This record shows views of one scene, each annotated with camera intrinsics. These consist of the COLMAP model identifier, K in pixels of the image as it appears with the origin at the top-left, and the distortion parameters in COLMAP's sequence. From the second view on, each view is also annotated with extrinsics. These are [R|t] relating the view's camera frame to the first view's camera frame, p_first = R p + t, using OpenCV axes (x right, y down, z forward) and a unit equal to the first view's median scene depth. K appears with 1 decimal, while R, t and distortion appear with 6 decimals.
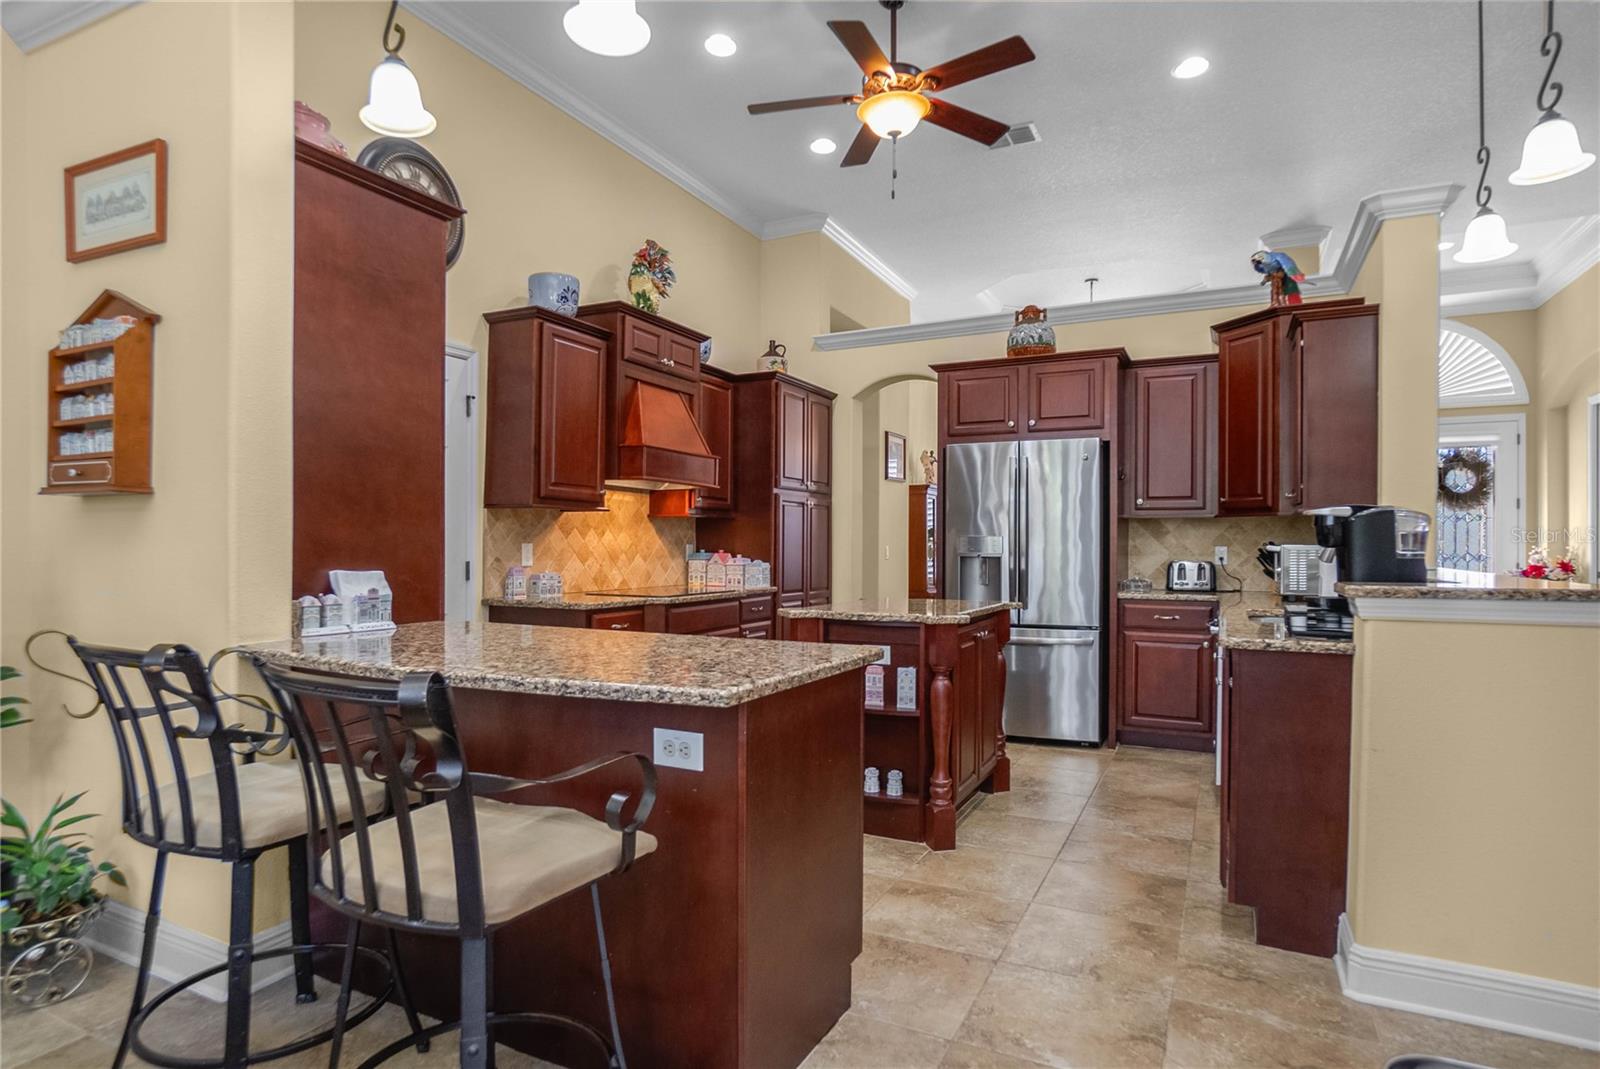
lens RADIAL K [[859.9, 0, 798.7], [0, 859.9, 546.3], [0, 0, 1]] dist [0.019027, -0.006216]
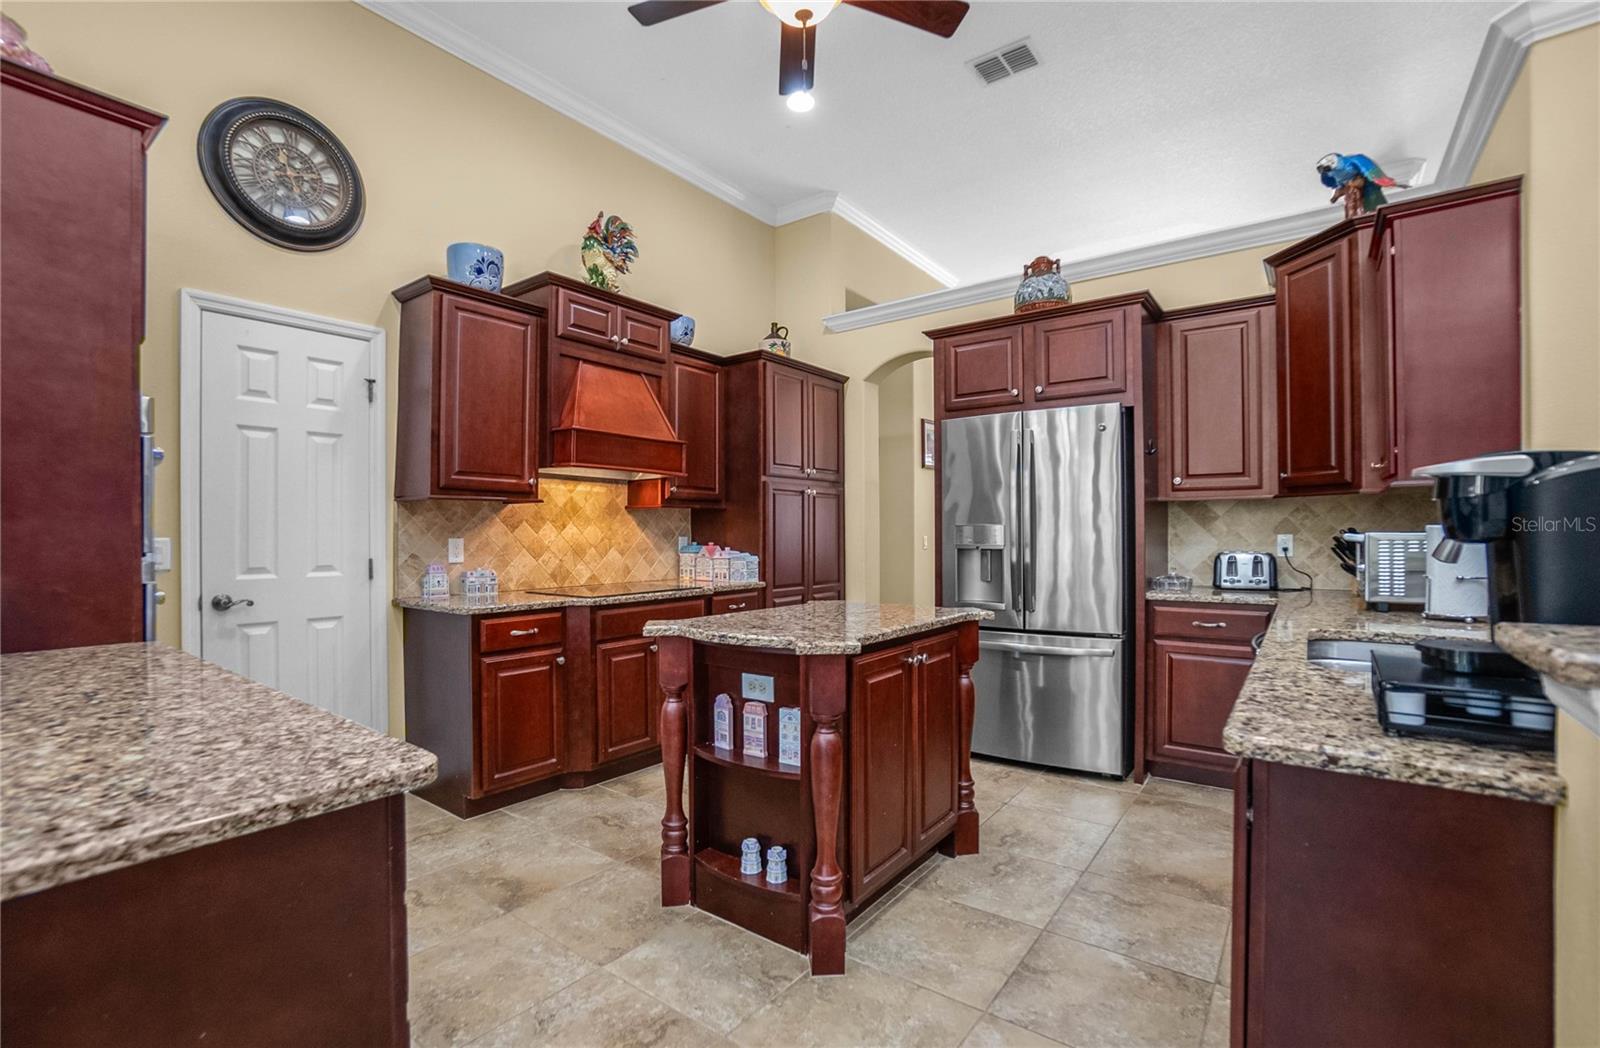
lens RADIAL K [[708.9, 0, 790.8], [0, 708.9, 535.2], [0, 0, 1]] dist [-0.031440, 0.012170]
pose [[0.983579, -0.008667, -0.180270, 0.167193], [0.008822, 0.999961, 0.000058, -0.003445], [0.180263, -0.001648, 0.983617, 0.297348]]
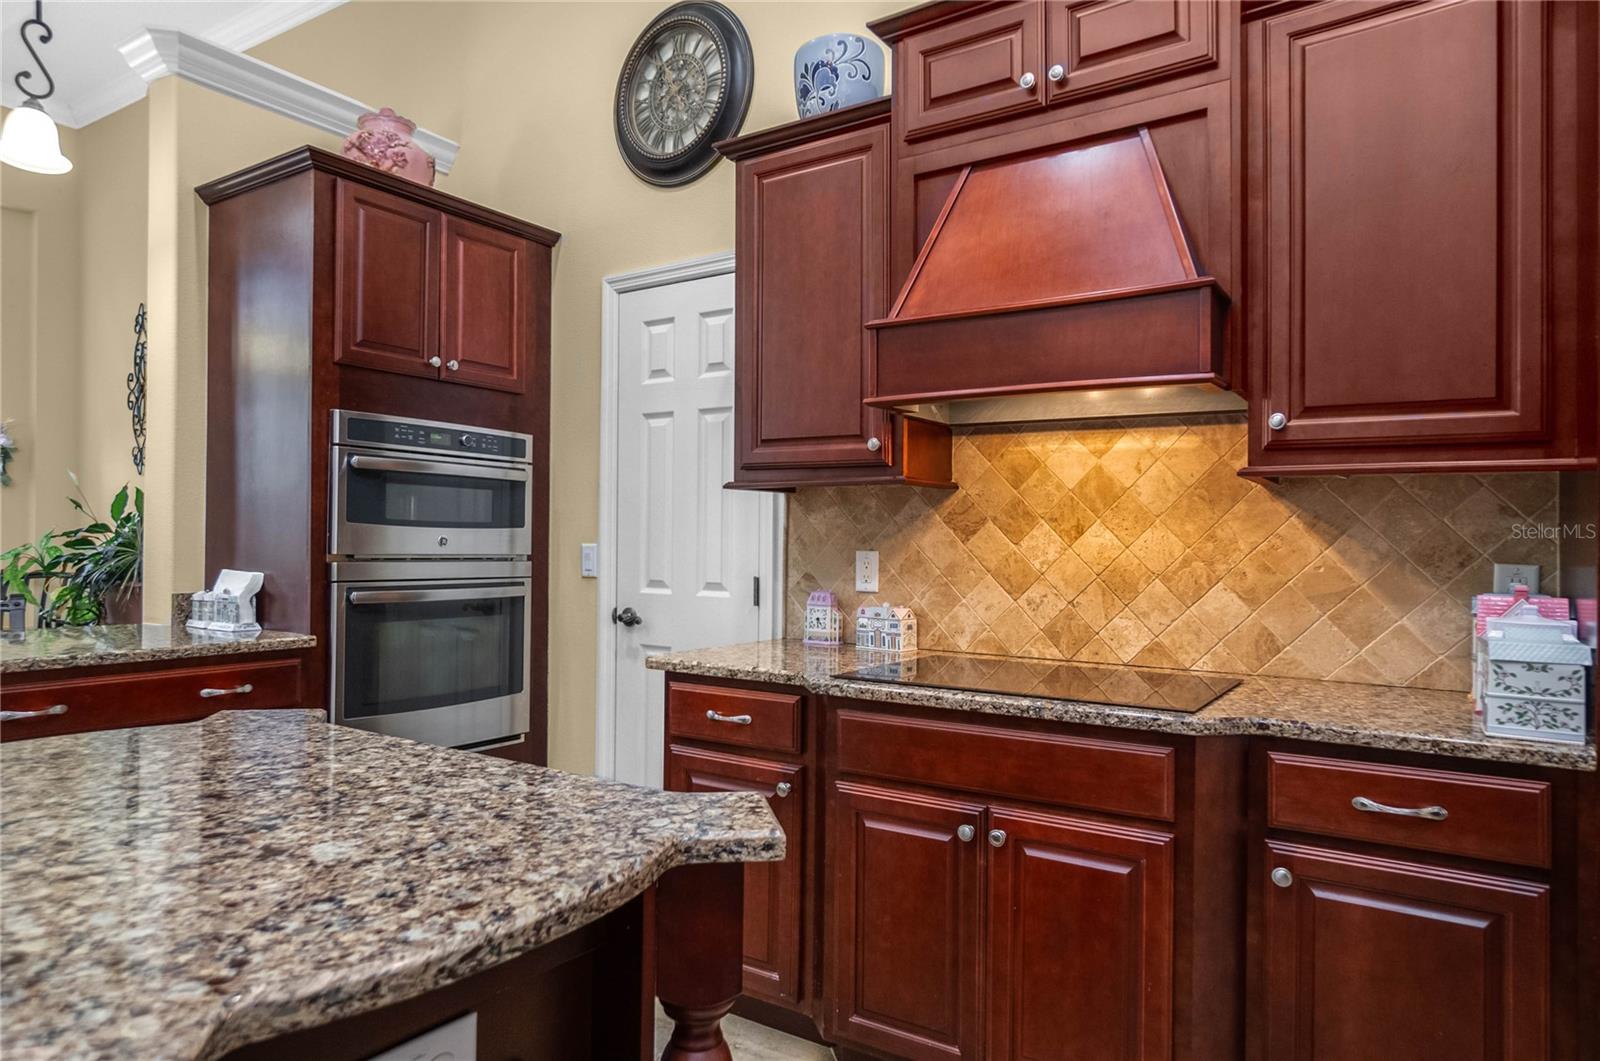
lens RADIAL K [[996.4, 0, 833.9], [0, 996.4, 560.3], [0, 0, 1]] dist [0.003435, 0.001236]
pose [[-0.110397, 0.007534, -0.993859, 0.307835], [-0.015892, 0.999830, 0.009344, -0.002806], [0.993760, 0.016826, -0.110259, 0.986411]]
